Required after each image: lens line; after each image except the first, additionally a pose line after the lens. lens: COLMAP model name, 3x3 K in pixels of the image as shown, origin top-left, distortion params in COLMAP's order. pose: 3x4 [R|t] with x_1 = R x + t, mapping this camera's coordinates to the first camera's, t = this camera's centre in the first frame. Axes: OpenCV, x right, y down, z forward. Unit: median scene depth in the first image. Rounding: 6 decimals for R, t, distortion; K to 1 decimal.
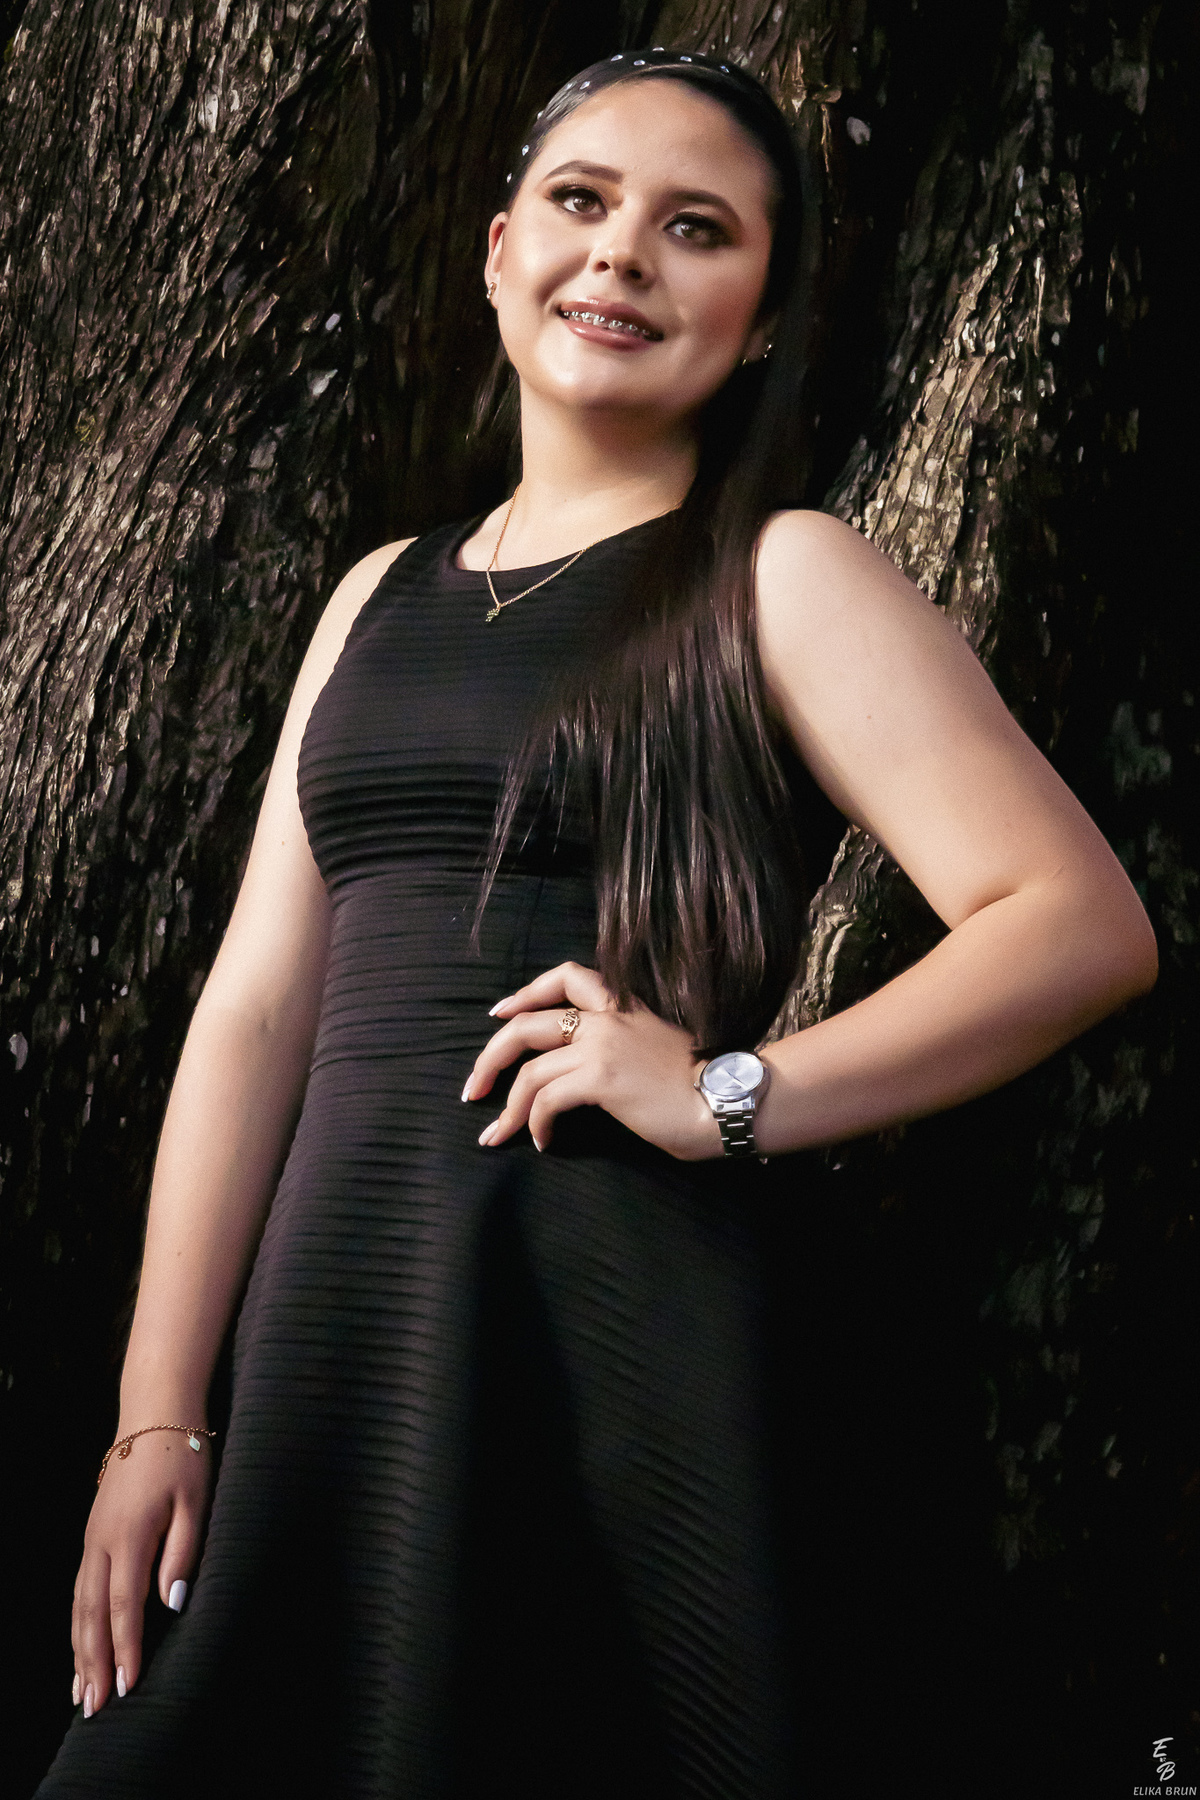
lens RADIAL K [[4997.4, 0, 596.5], [0, 4997.4, 1069.1], [0, 0, 1]] dist [-0.113687, 0.843269]
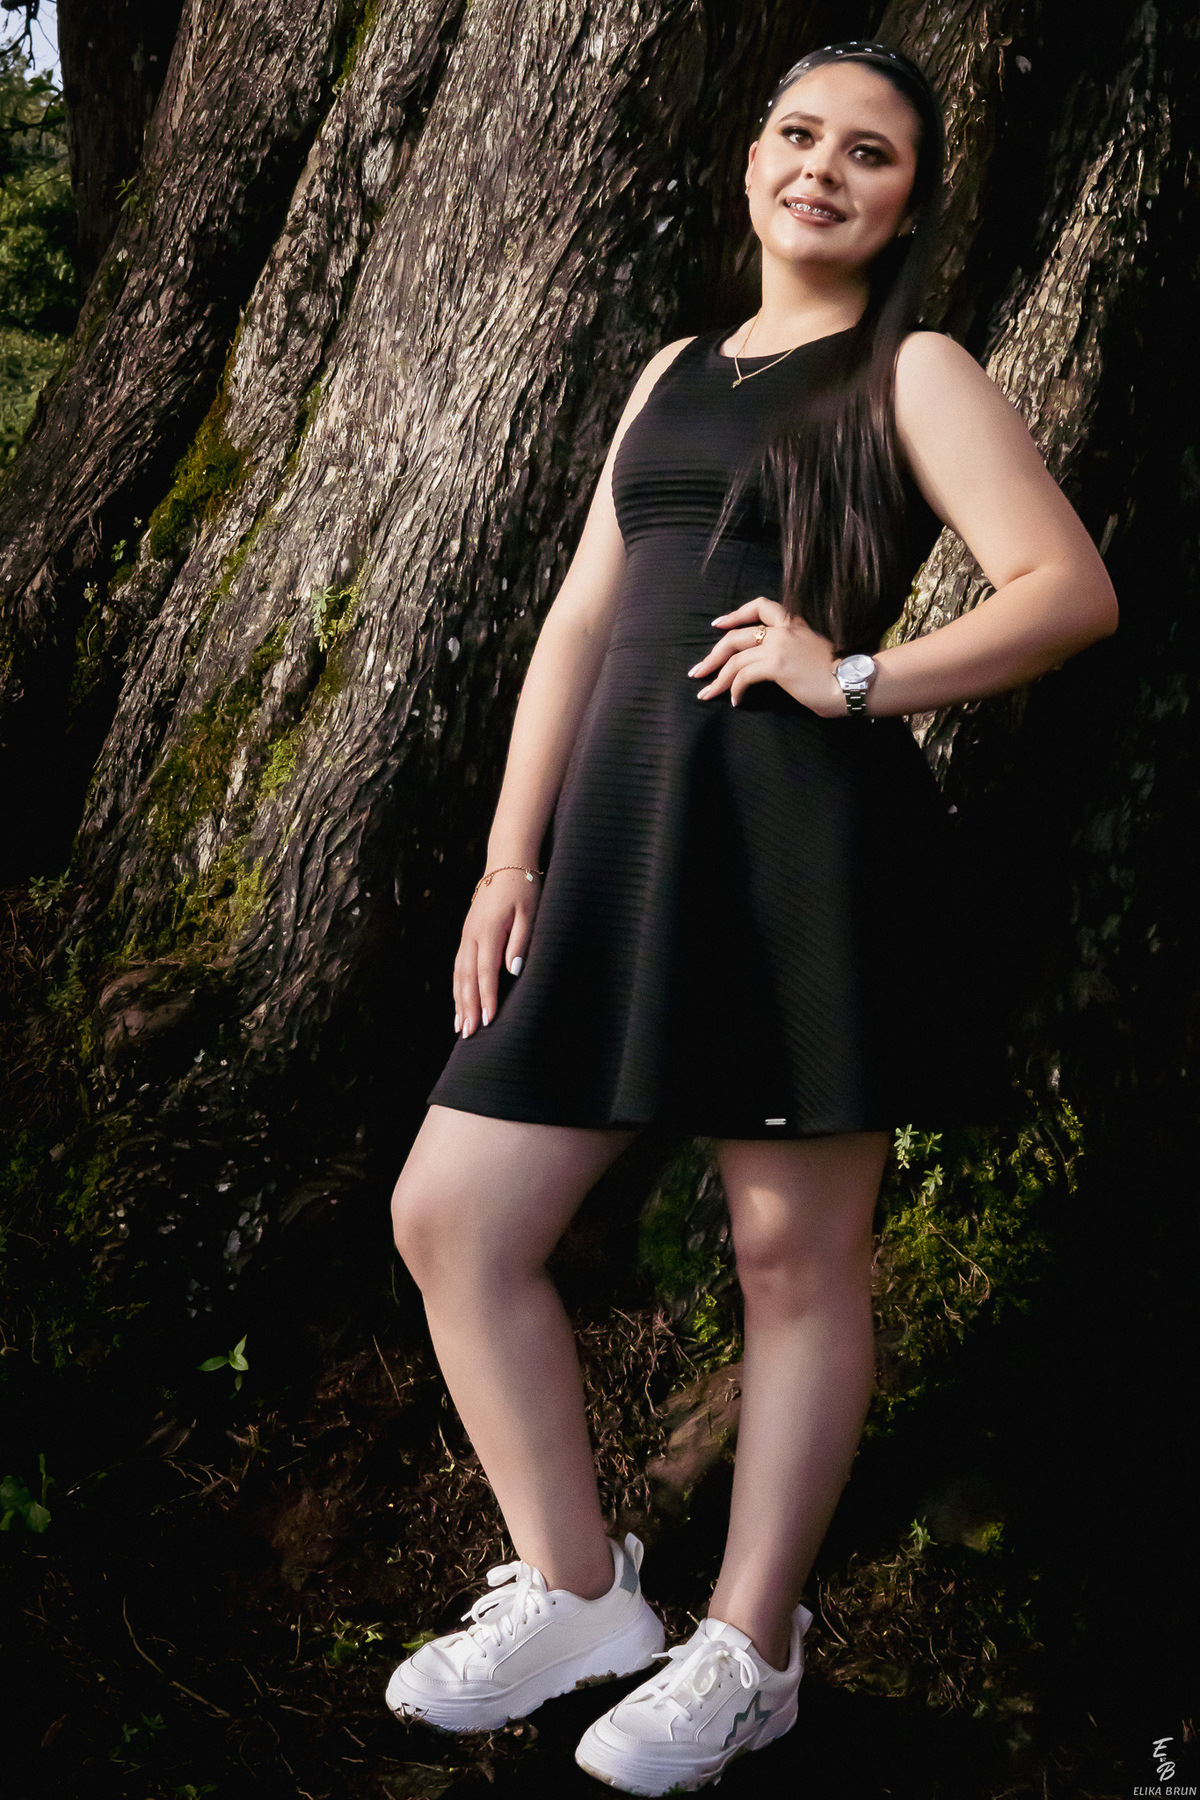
lens RADIAL K [[4118.2, 0, 600.0], [0, 4118.2, 900.0], [0, 0, 1]] dist [-0.096318, 0.861745]
pose [[0.995147, 0.037901, -0.090804, 0.049088], [-0.033749, 0.998332, 0.046833, 0.012462], [0.092428, -0.043541, 0.994767, -0.279735]]
